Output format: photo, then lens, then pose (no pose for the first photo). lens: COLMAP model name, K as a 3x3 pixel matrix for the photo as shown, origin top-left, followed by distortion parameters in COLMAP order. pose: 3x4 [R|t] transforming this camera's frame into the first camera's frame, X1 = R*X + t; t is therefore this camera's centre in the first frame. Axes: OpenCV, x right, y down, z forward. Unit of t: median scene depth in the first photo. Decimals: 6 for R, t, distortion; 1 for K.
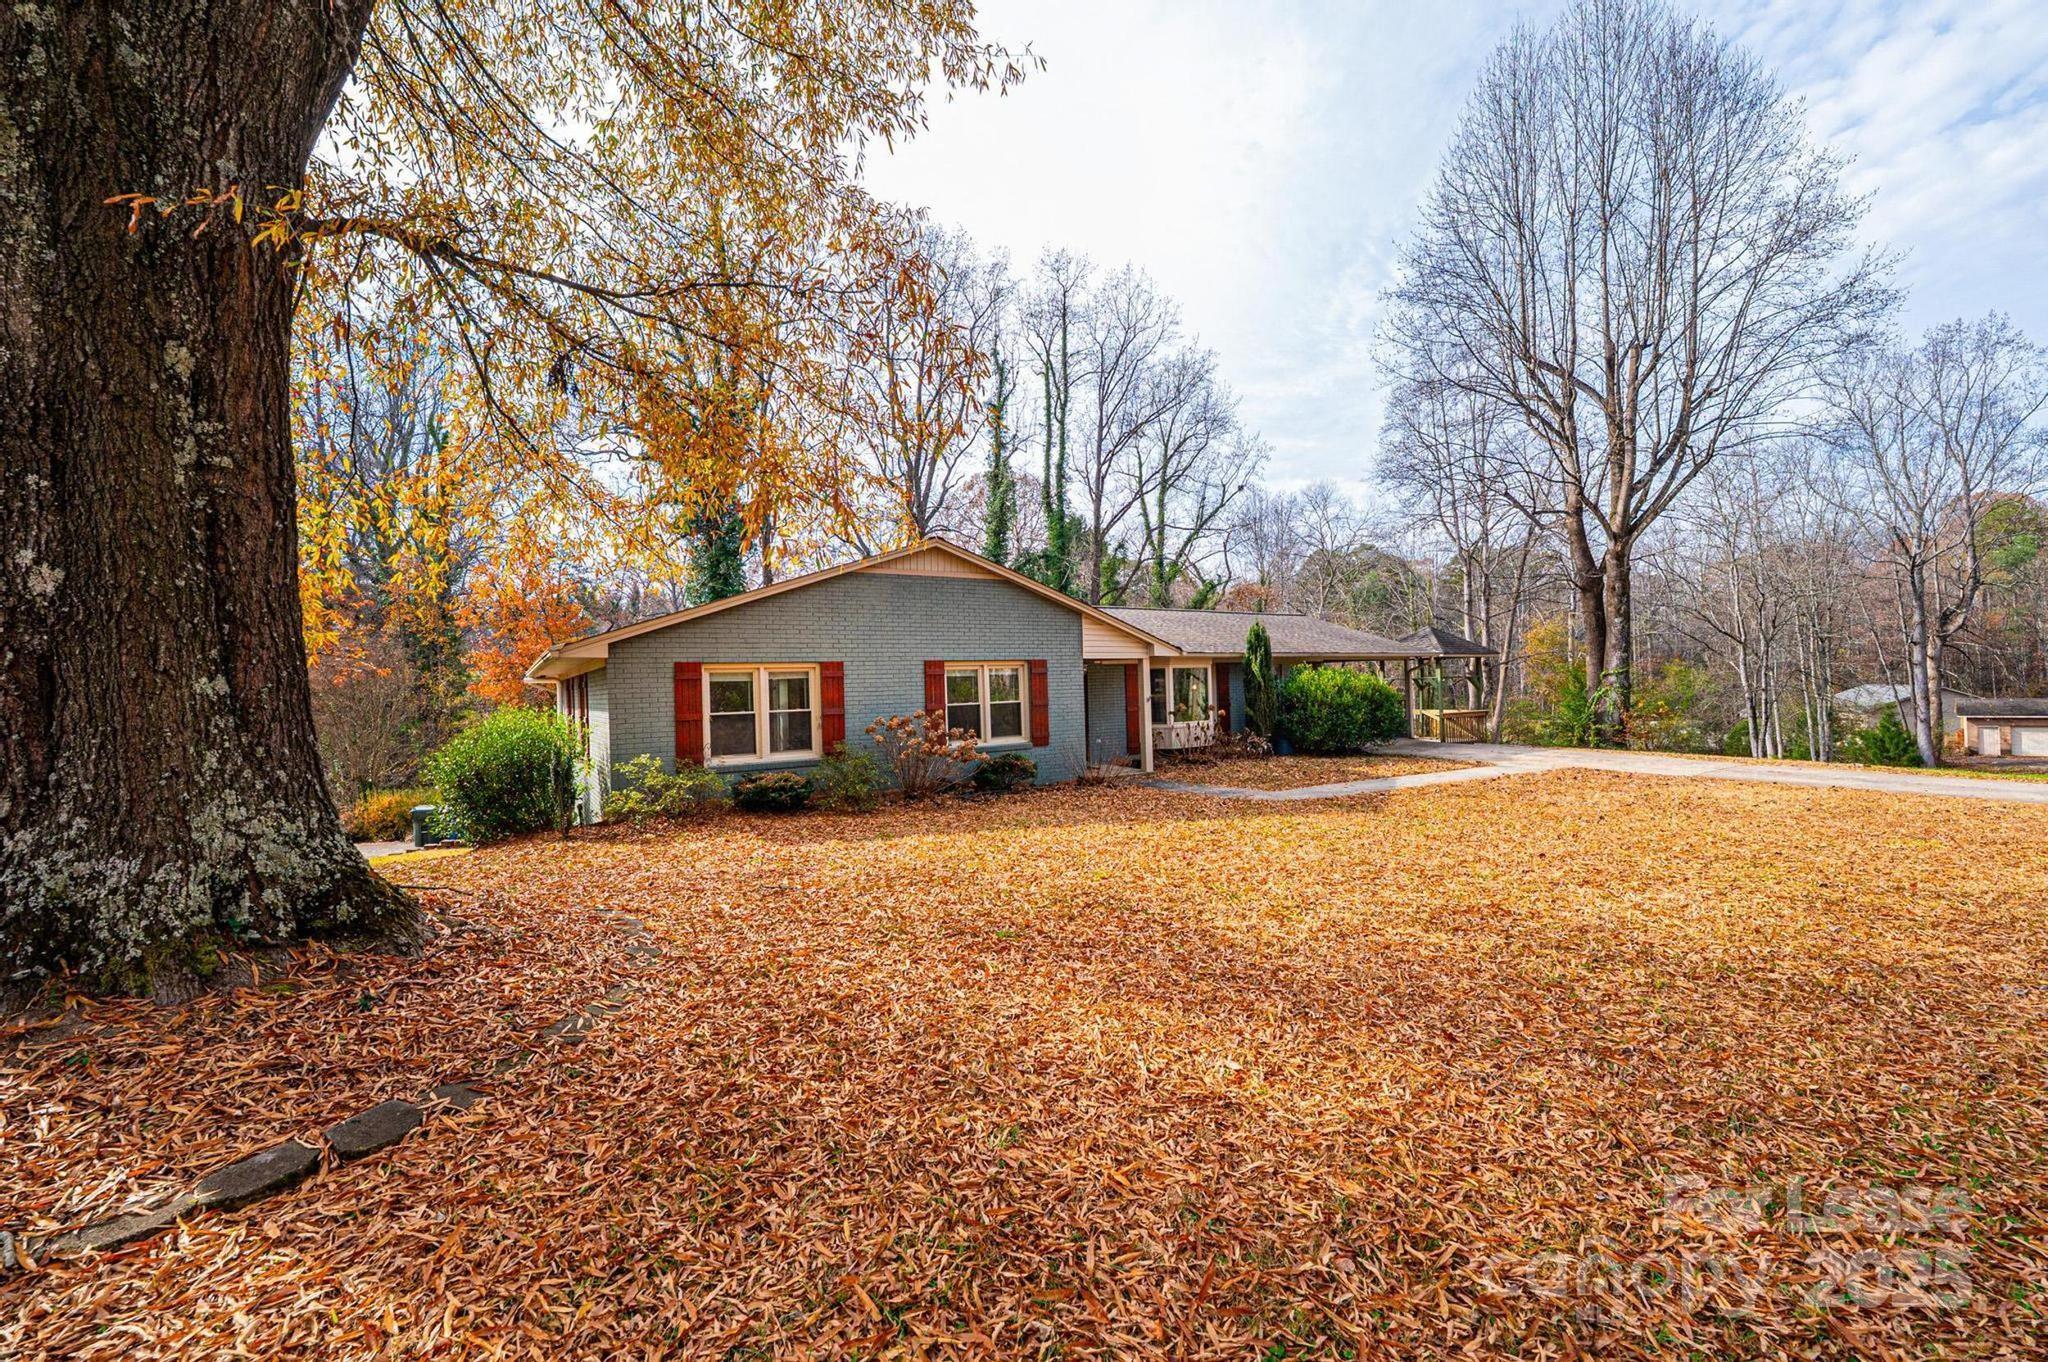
lens RADIAL K [[813.4, 0, 1024.0], [0, 813.4, 681.0], [0, 0, 1]] dist [-0.000549, 0.000298]
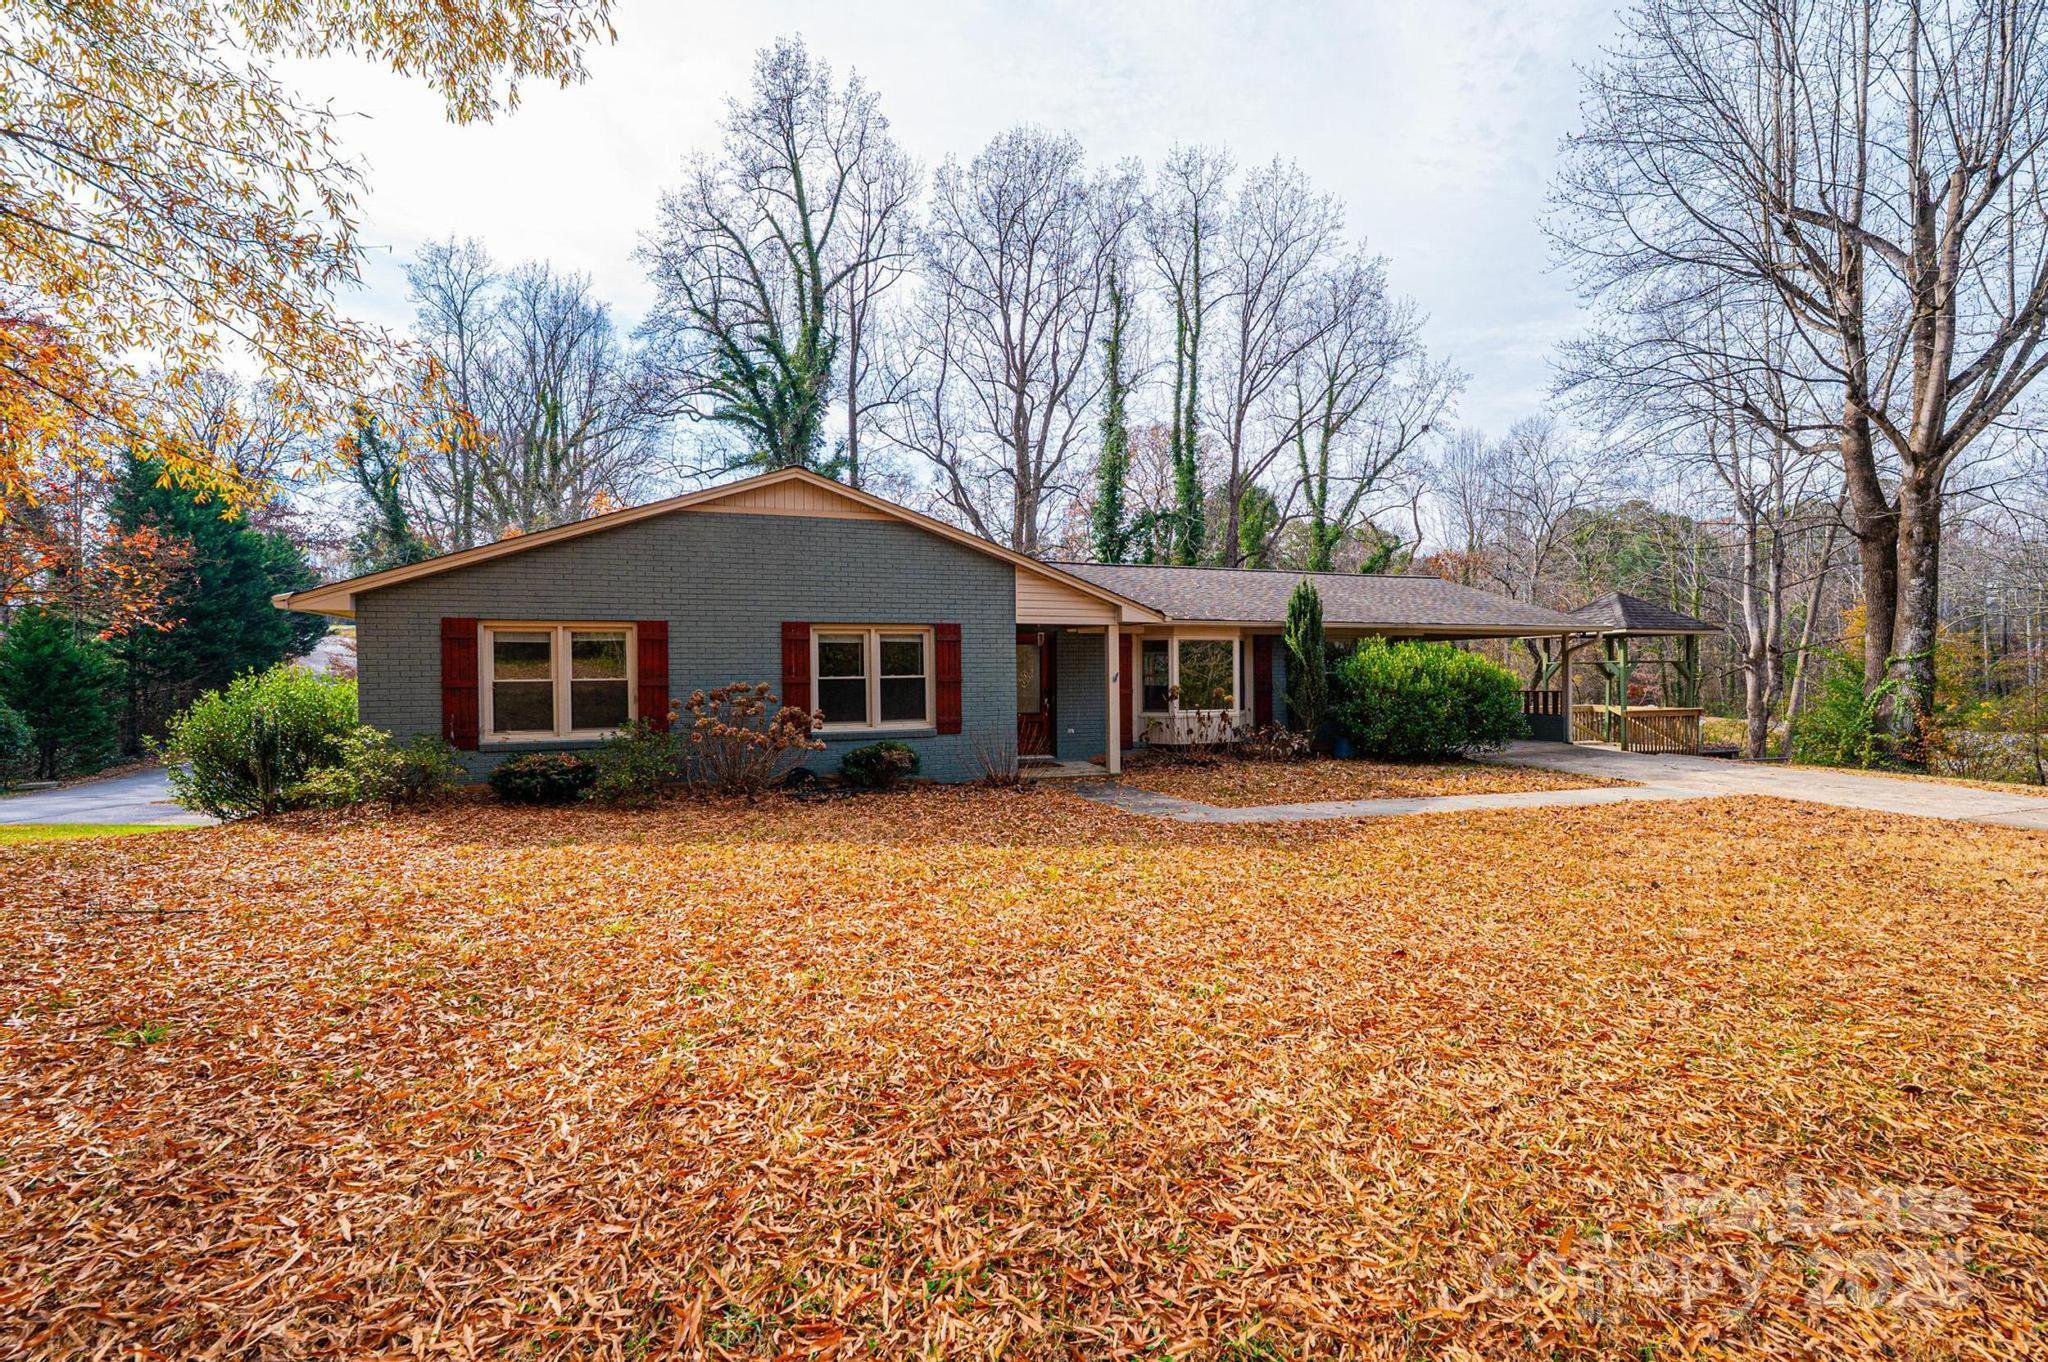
lens RADIAL K [[879.6, 0, 1024.0], [0, 879.6, 681.0], [0, 0, 1]] dist [0.000374, -0.000624]
pose [[0.974437, 0.022272, -0.223554, 0.164326], [-0.017737, 0.999595, 0.022274, 0.005110], [0.223959, -0.017740, 0.974437, 0.110505]]
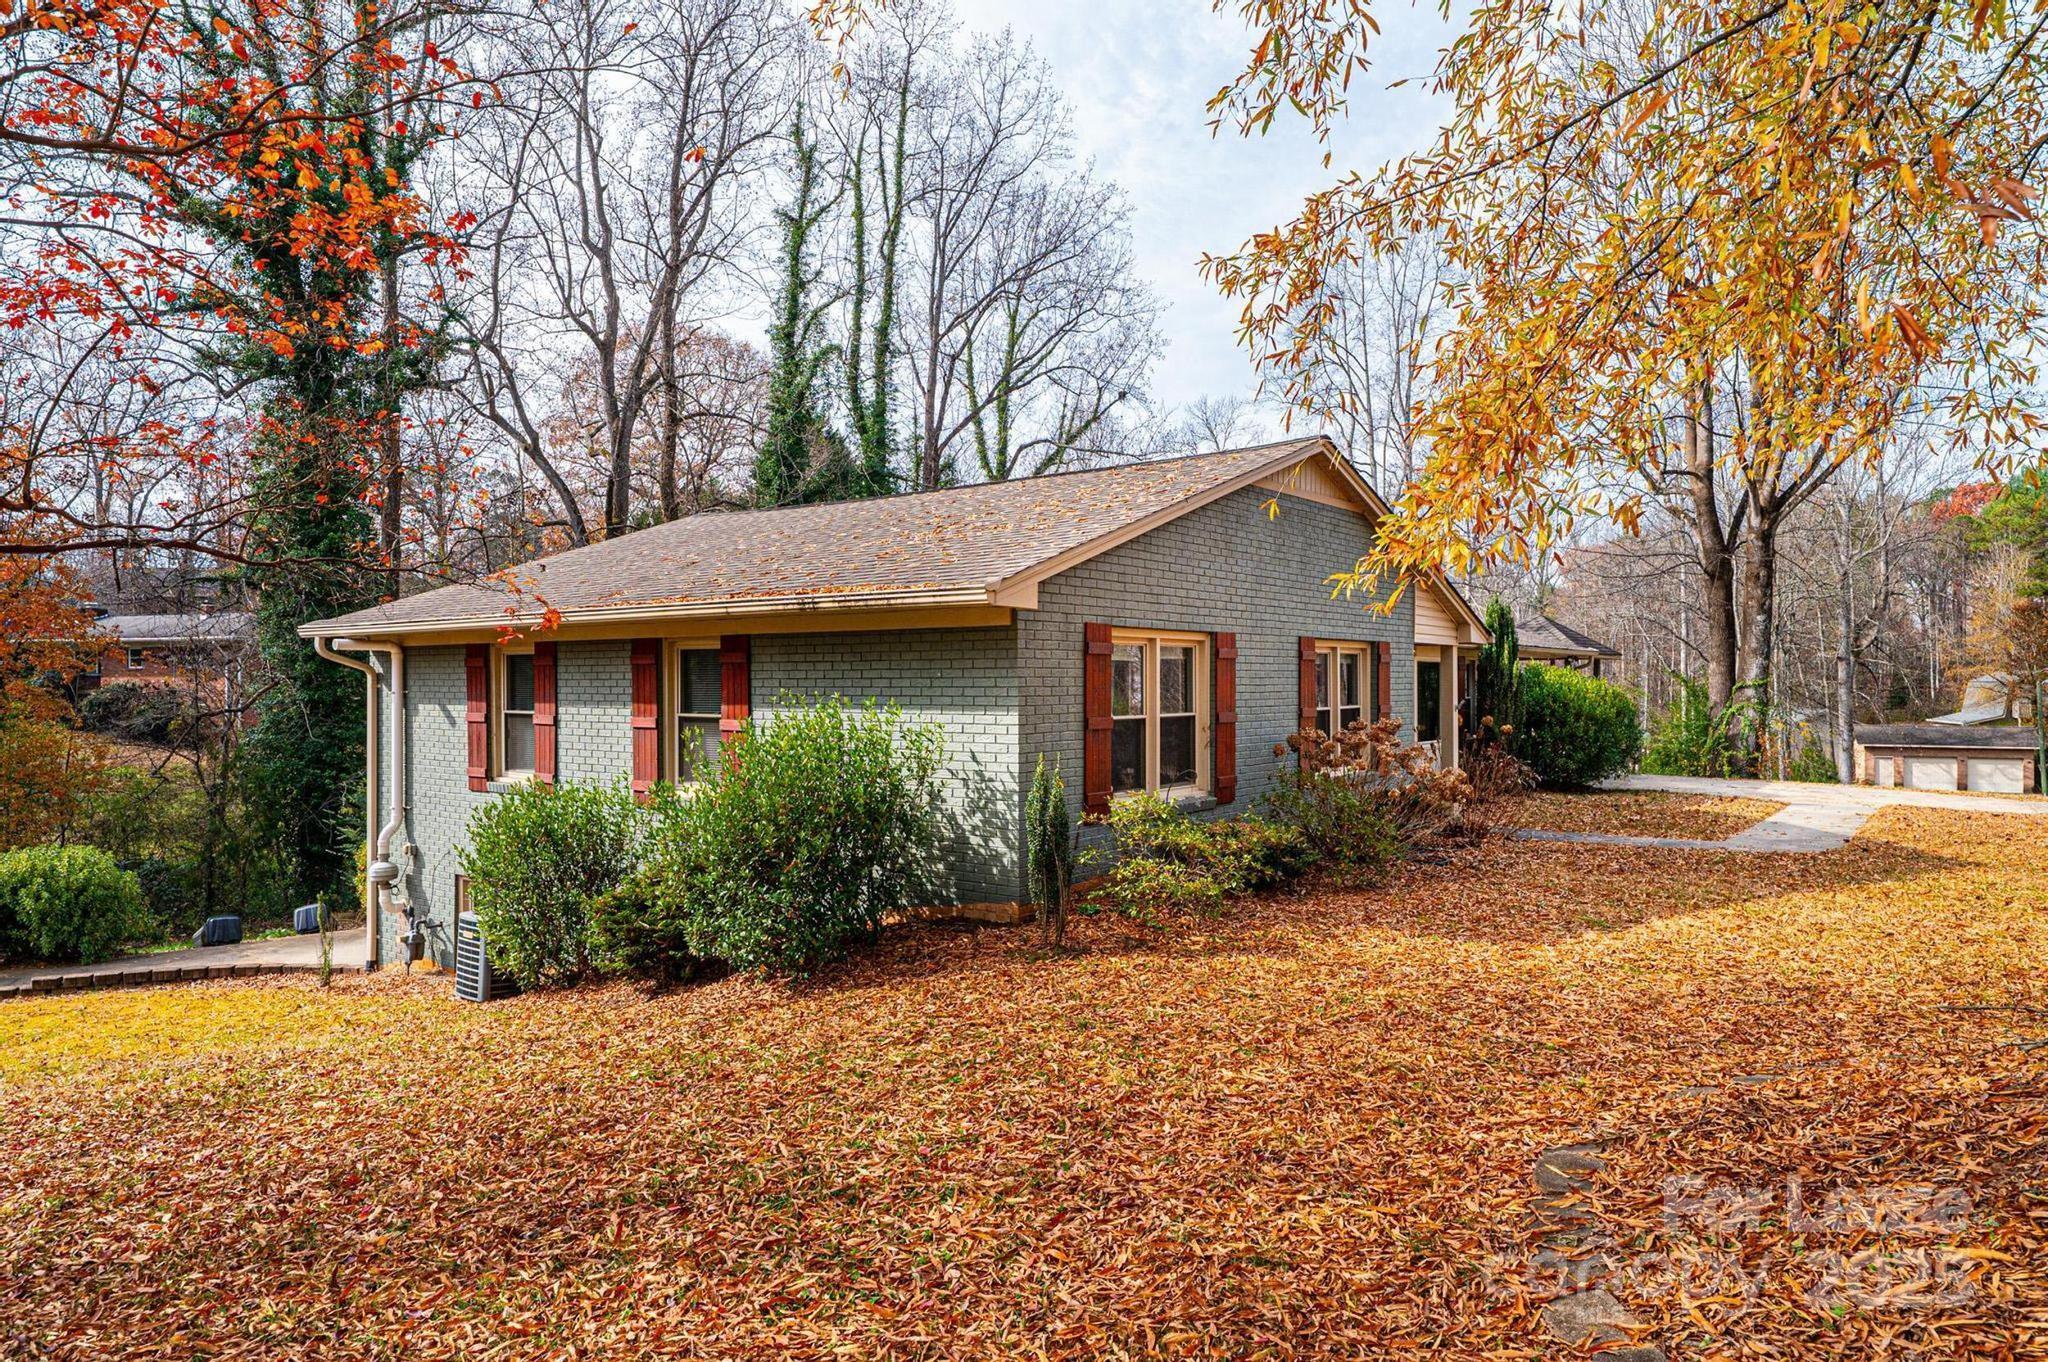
lens RADIAL K [[1258.2, 0, 1024.0], [0, 1258.2, 681.0], [0, 0, 1]] dist [-0.003539, -0.000329]
pose [[0.937263, 0.026821, 0.347590, -0.344941], [-0.027321, 0.999621, -0.003464, 0.009440], [-0.347551, -0.006250, 0.937640, 0.106674]]
